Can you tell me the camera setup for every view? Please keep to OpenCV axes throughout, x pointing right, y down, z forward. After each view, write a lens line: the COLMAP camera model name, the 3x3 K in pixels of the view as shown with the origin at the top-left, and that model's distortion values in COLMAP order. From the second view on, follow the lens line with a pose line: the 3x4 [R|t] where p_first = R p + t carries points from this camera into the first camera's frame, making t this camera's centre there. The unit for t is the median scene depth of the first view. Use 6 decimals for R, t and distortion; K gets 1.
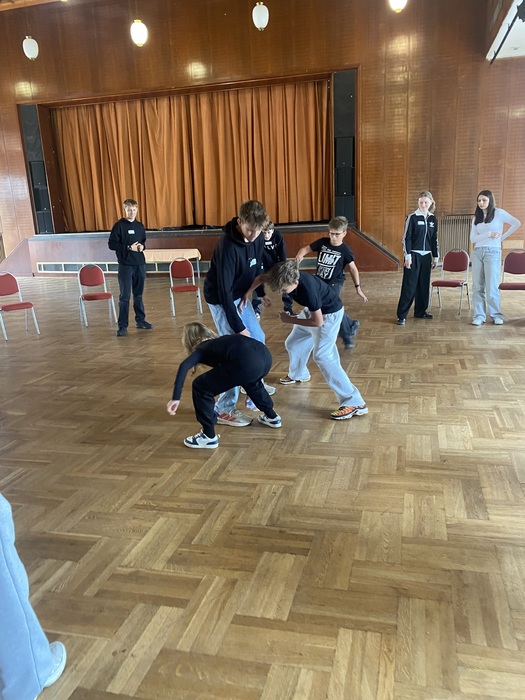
lens RADIAL K [[537.5, 0, 273.2], [0, 537.5, 343.8], [0, 0, 1]] dist [0.035814, -0.039211]
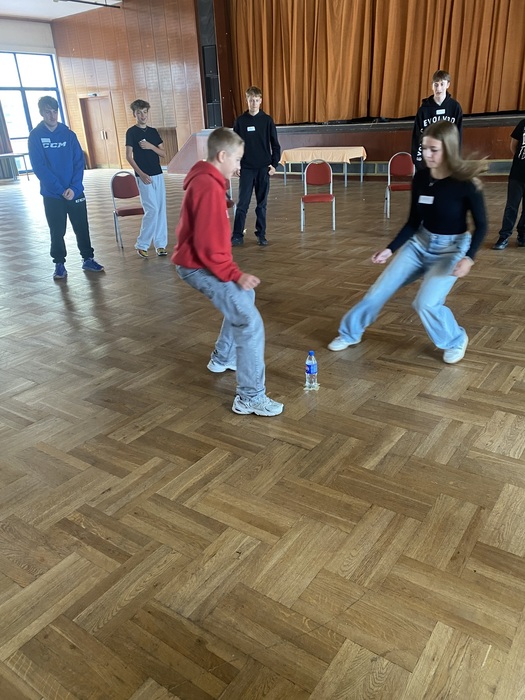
lens RADIAL K [[537.5, 0, 264.6], [0, 537.5, 348.8], [0, 0, 1]] dist [0.035814, -0.039211]
pose [[0.929751, 0.141683, -0.339836, 0.051926], [-0.075372, 0.976690, 0.200988, -0.024142], [0.360391, -0.161254, 0.918758, 0.104374]]
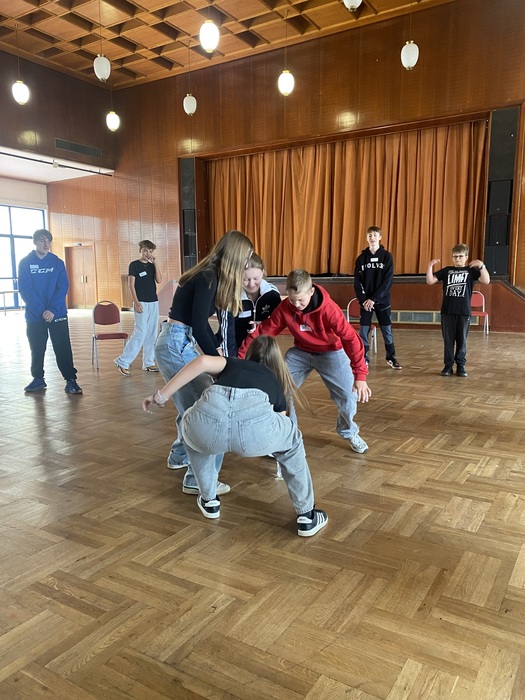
lens RADIAL K [[537.5, 0, 269.1], [0, 537.5, 345.9], [0, 0, 1]] dist [0.035814, -0.039211]
pose [[0.951083, 0.078027, -0.298921, 0.057120], [-0.107789, 0.990586, -0.084385, 0.000851], [0.289522, 0.112478, 0.950540, 0.080643]]
